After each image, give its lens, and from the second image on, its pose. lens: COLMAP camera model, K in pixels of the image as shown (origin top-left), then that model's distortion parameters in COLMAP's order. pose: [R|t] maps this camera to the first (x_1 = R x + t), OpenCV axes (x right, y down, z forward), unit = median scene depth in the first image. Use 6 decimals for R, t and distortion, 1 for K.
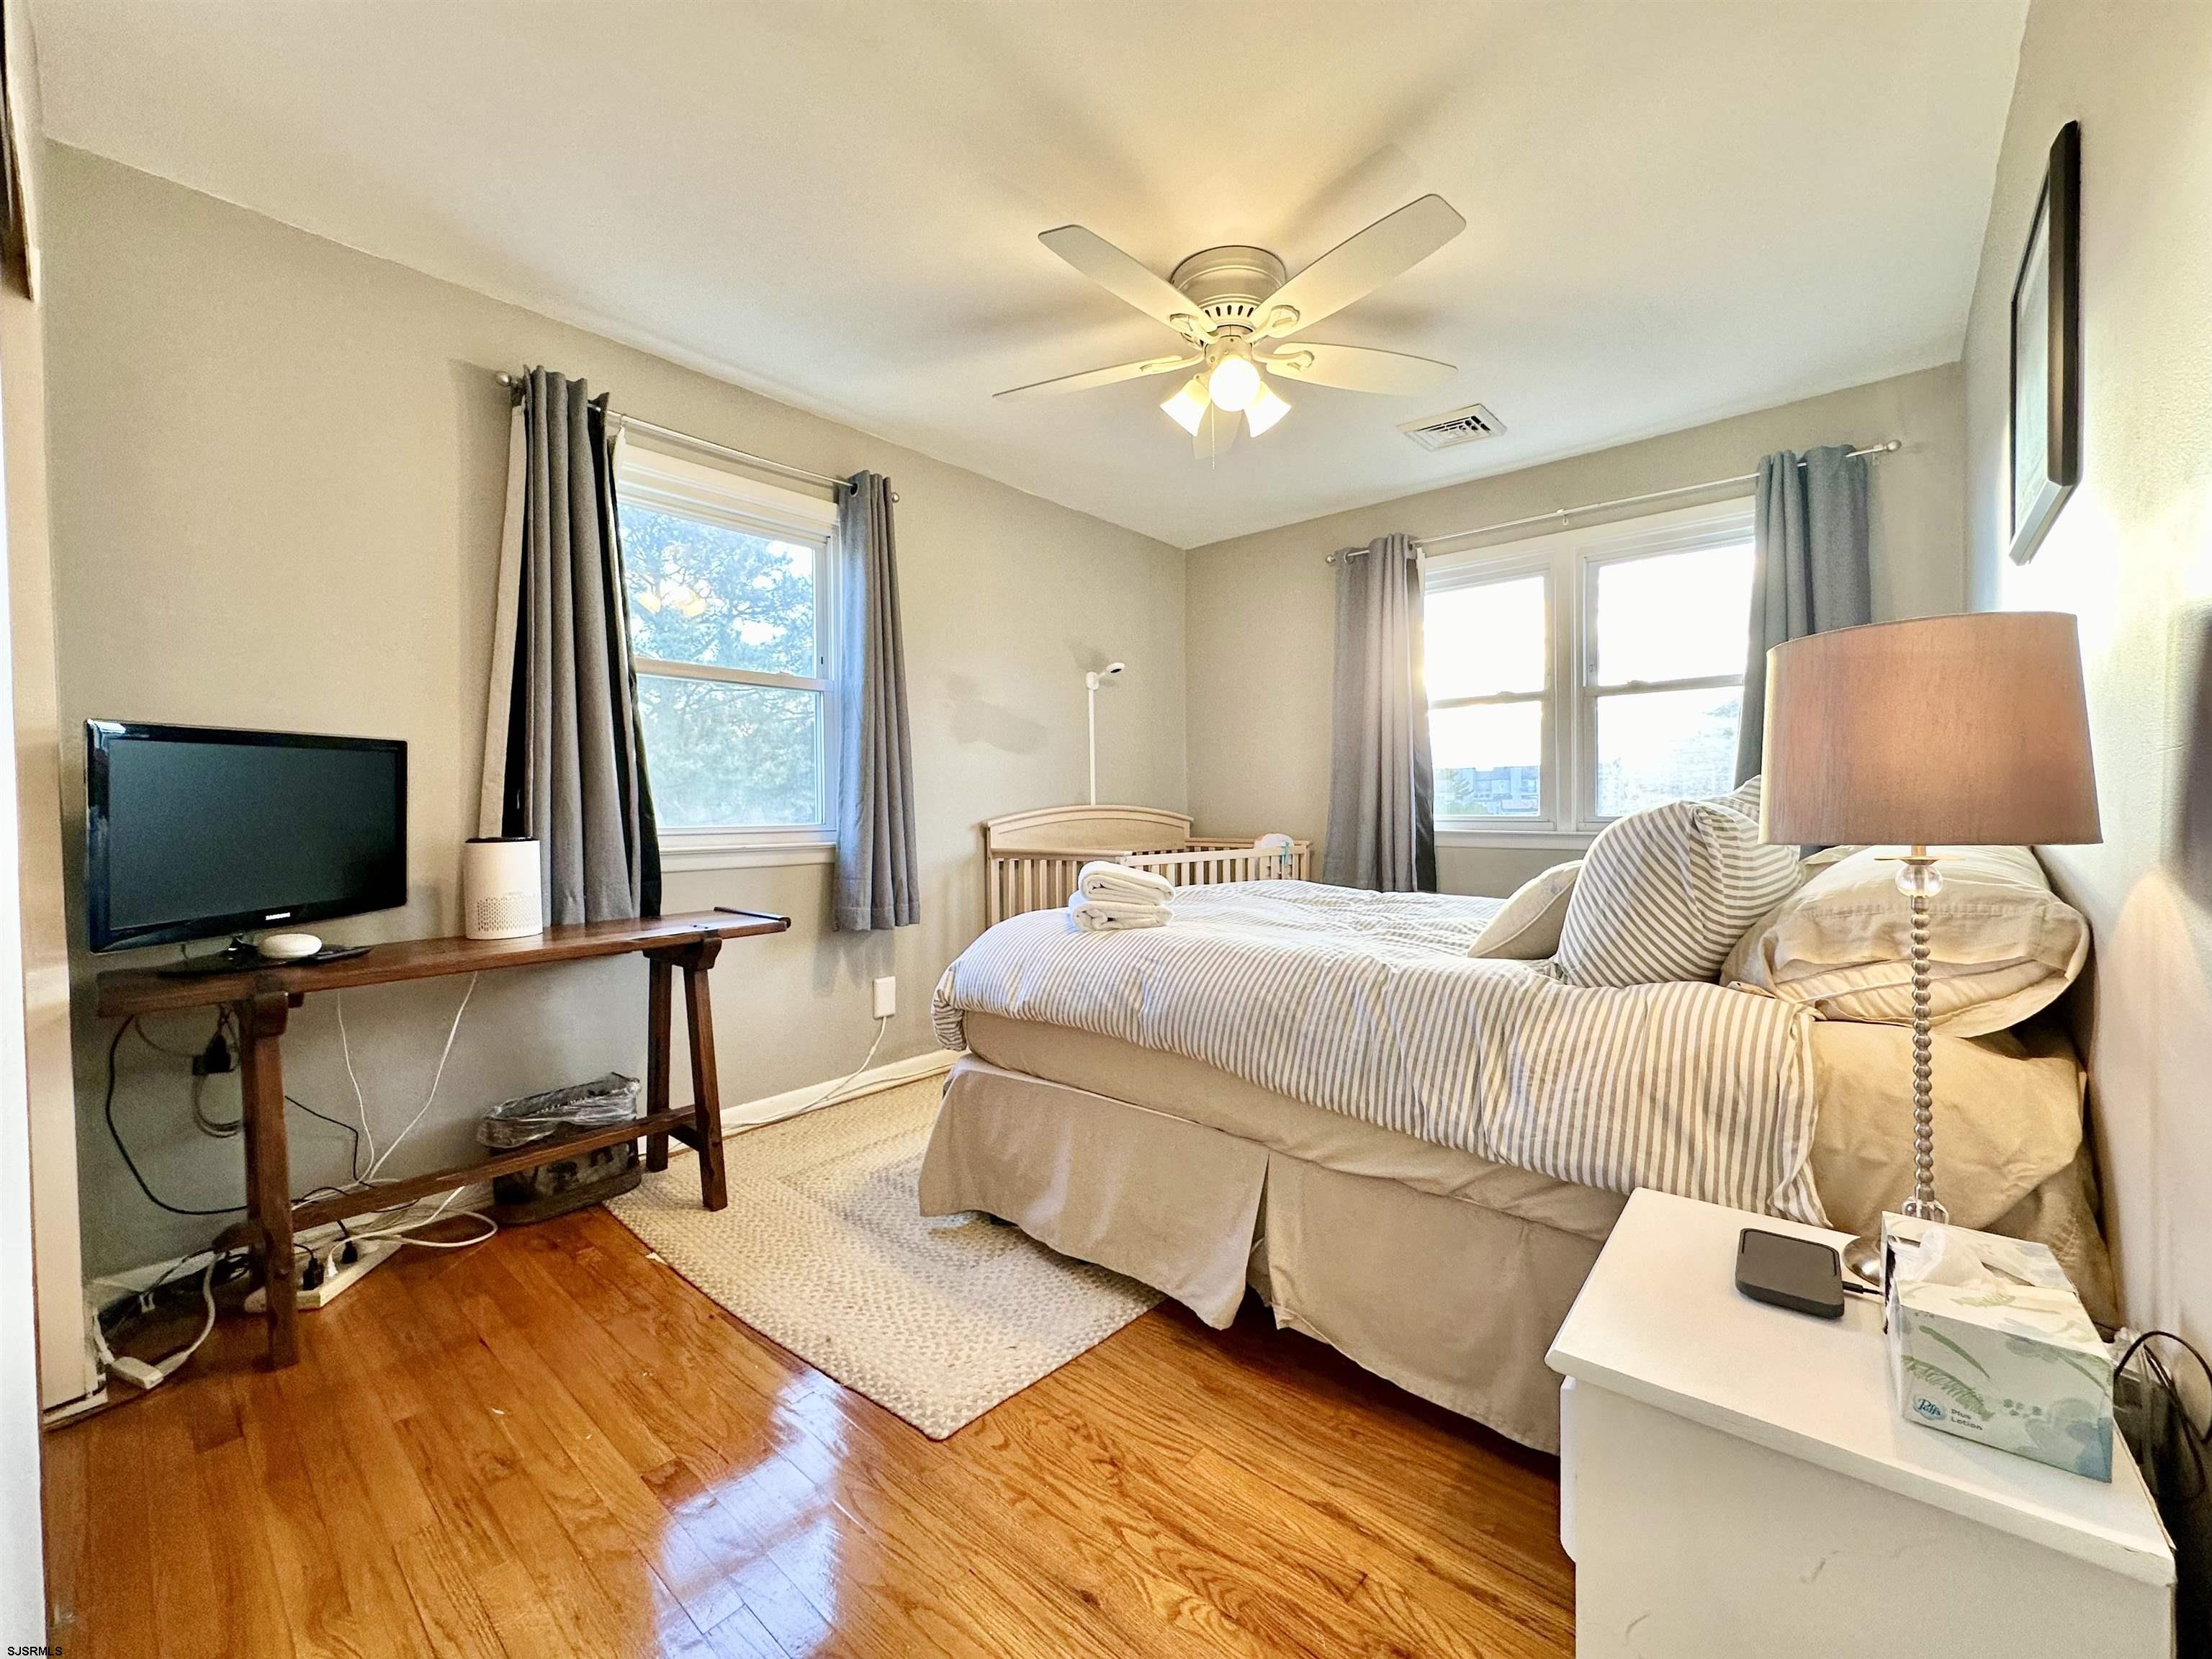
lens RADIAL K [[882.3, 0, 1107.5], [0, 882.3, 830.0], [0, 0, 1]] dist [-0.004381, 0.000965]
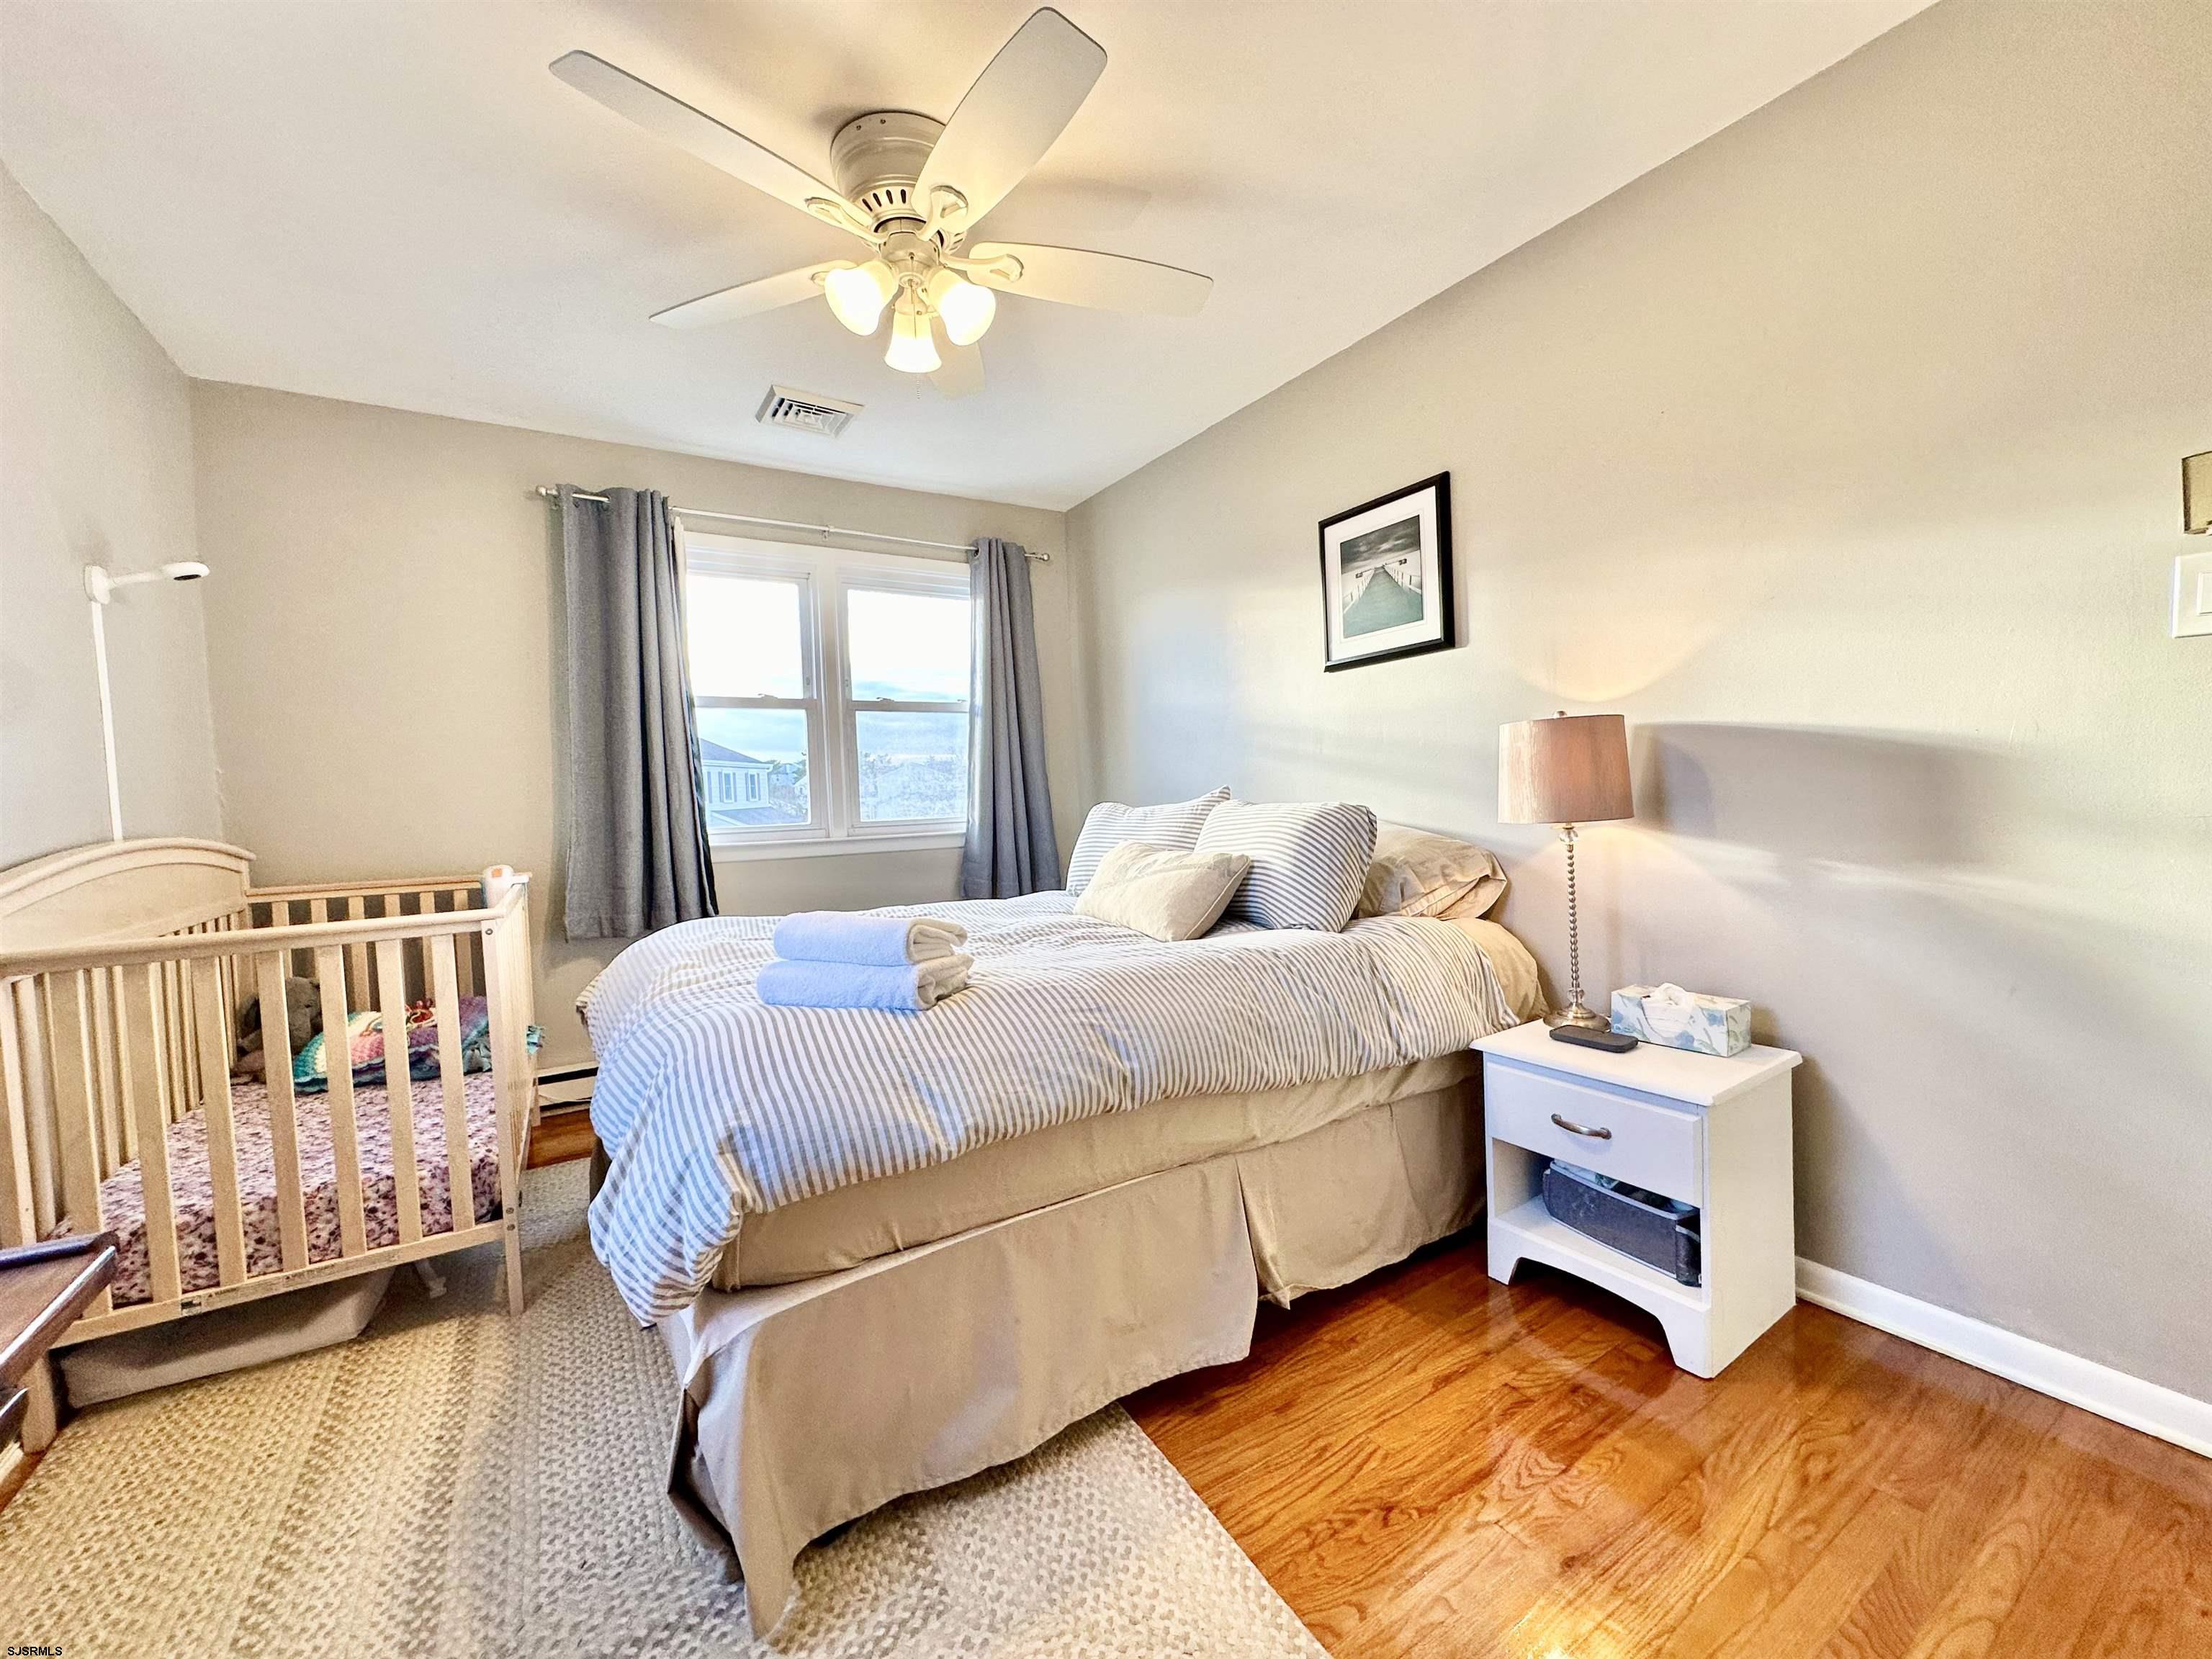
lens RADIAL K [[882.3, 0, 1107.5], [0, 882.3, 830.0], [0, 0, 1]] dist [-0.004381, 0.000965]
pose [[0.290940, -0.046096, 0.955630, -0.432580], [0.054280, 0.998025, 0.031615, -0.026082], [-0.955200, 0.042673, 0.292868, 0.444415]]
